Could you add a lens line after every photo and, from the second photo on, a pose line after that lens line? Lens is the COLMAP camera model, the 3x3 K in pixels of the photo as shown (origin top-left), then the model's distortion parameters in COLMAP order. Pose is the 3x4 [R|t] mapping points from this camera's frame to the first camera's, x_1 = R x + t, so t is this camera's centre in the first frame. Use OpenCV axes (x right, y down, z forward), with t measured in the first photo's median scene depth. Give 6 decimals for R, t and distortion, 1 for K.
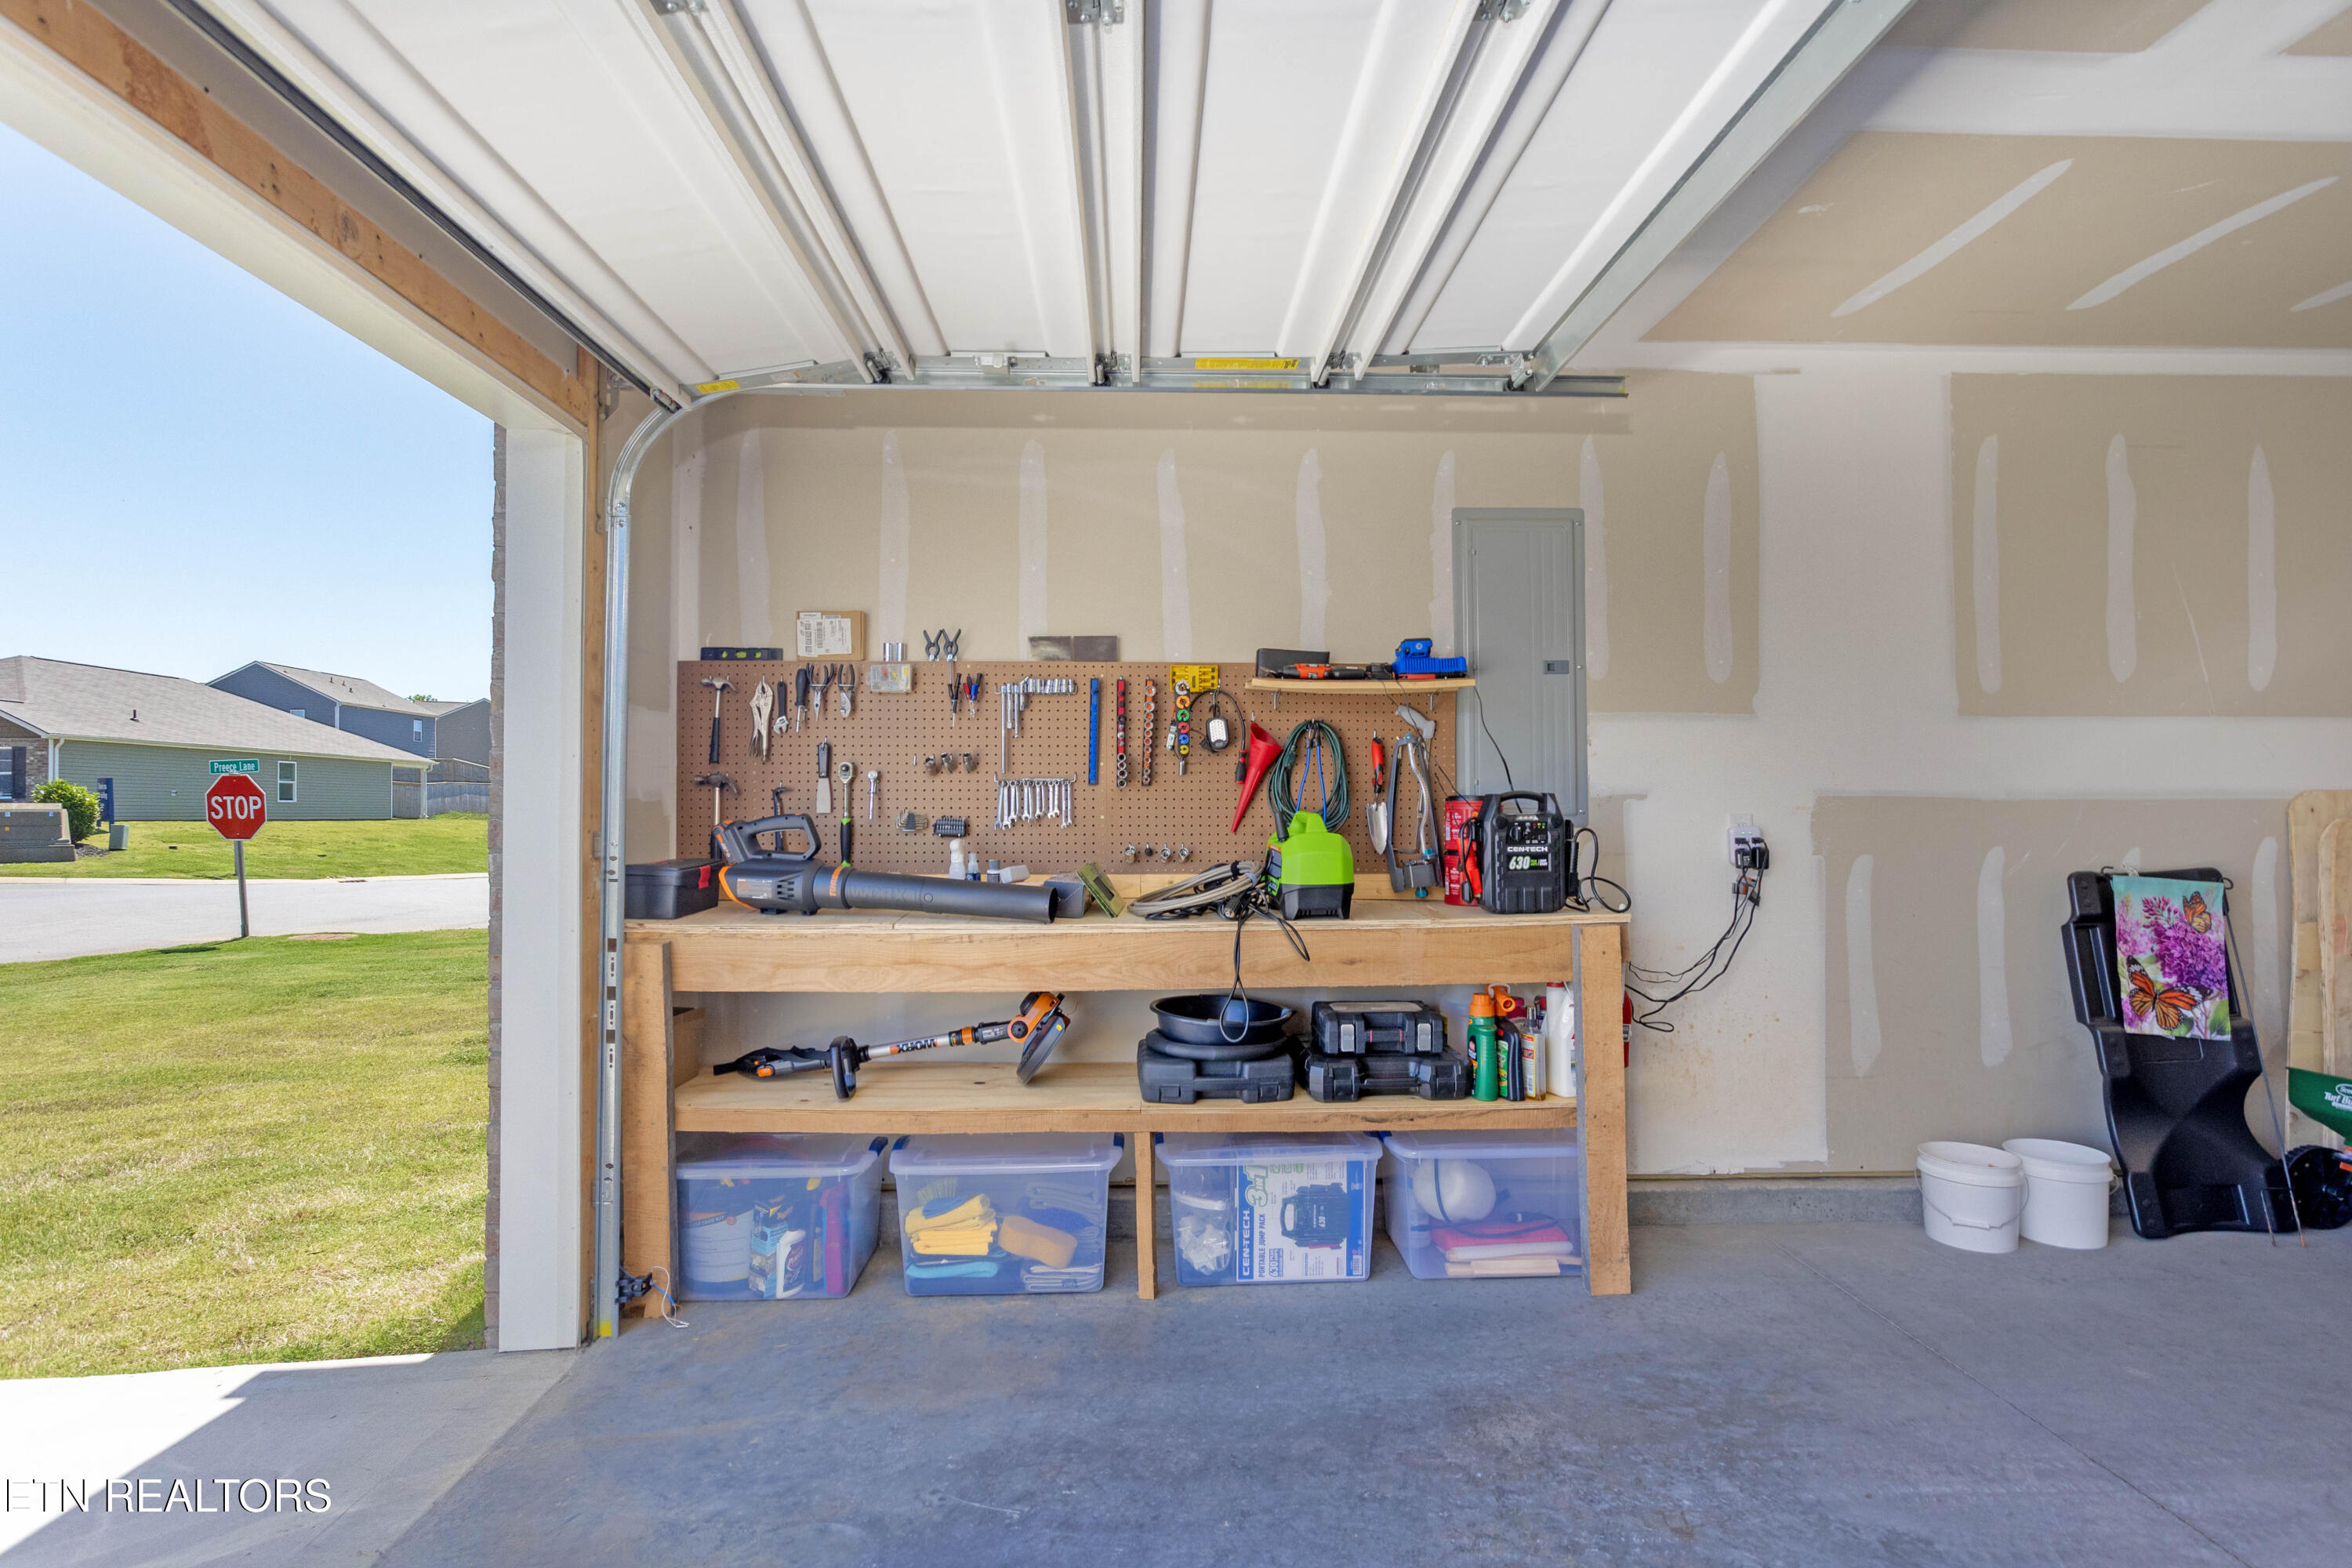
lens RADIAL K [[1130.1, 0, 1177.4], [0, 1130.1, 790.0], [0, 0, 1]] dist [0.010310, 0.000171]
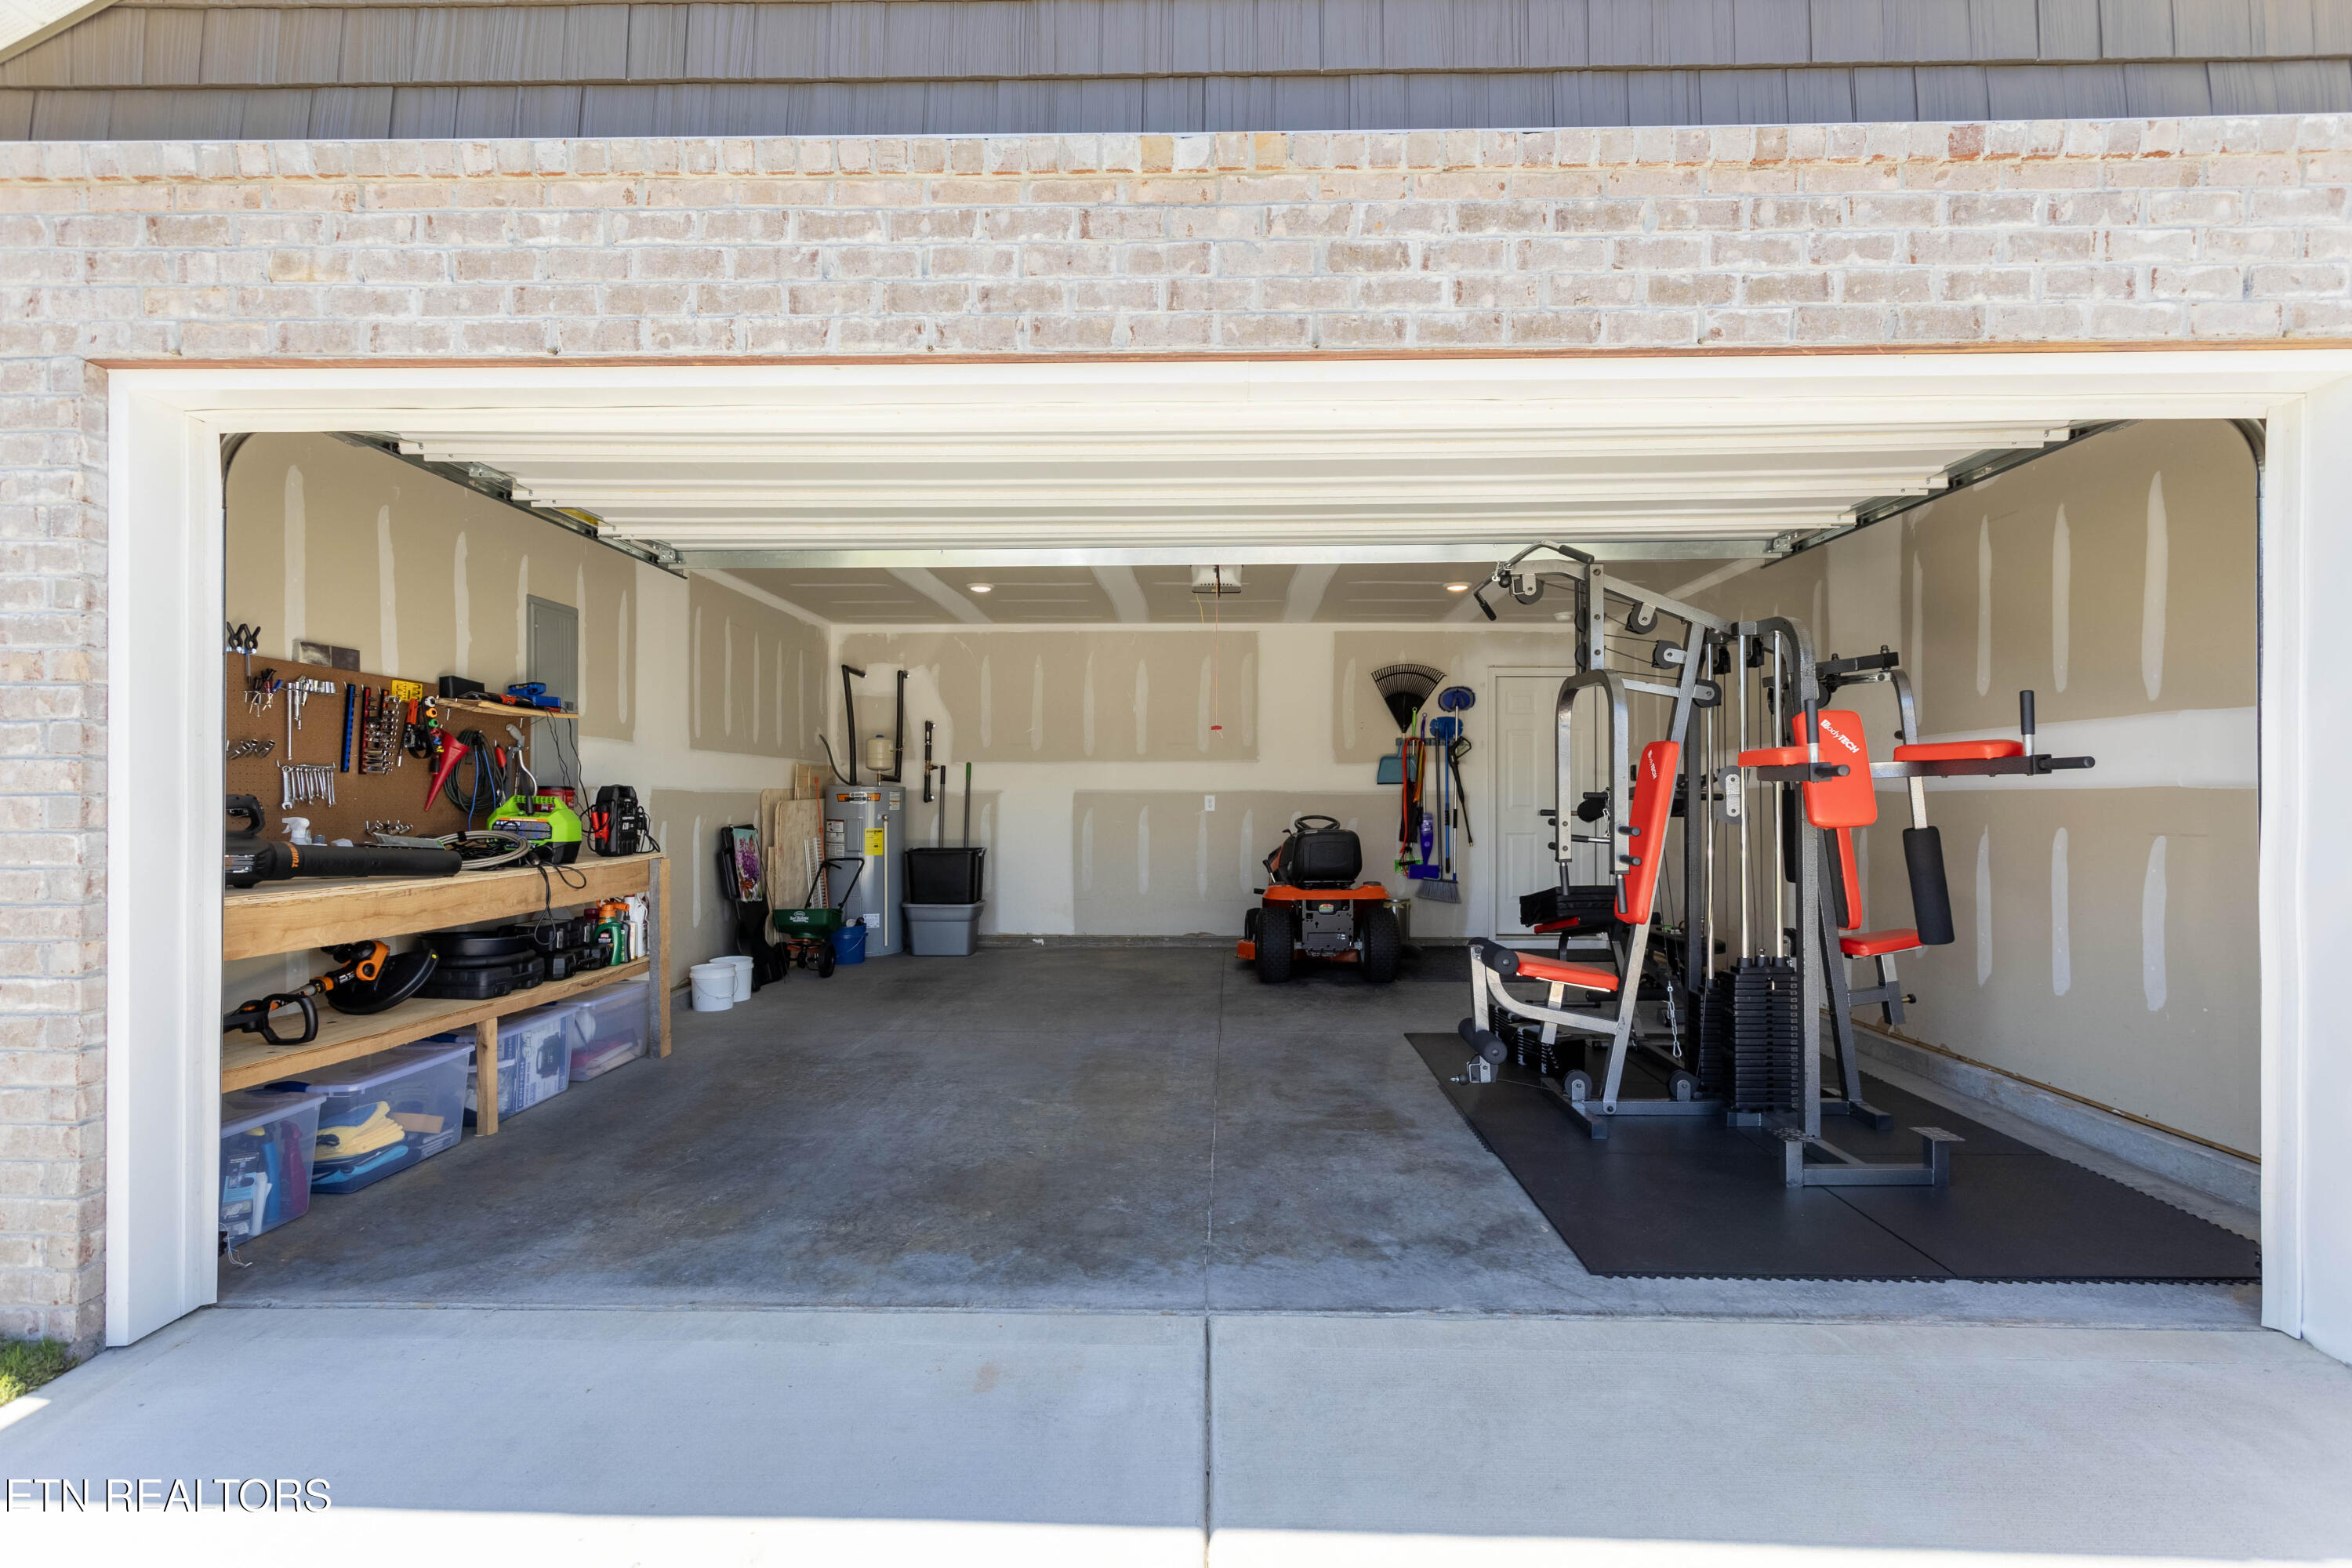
lens RADIAL K [[1130.1, 0, 1177.9], [0, 1130.1, 791.9], [0, 0, 1]] dist [0.010310, 0.000171]
pose [[0.062732, 0.011024, 0.997970, -1.379957], [-0.018406, 0.999782, -0.009887, 0.013624], [-0.997861, -0.017748, 0.062921, 0.049845]]
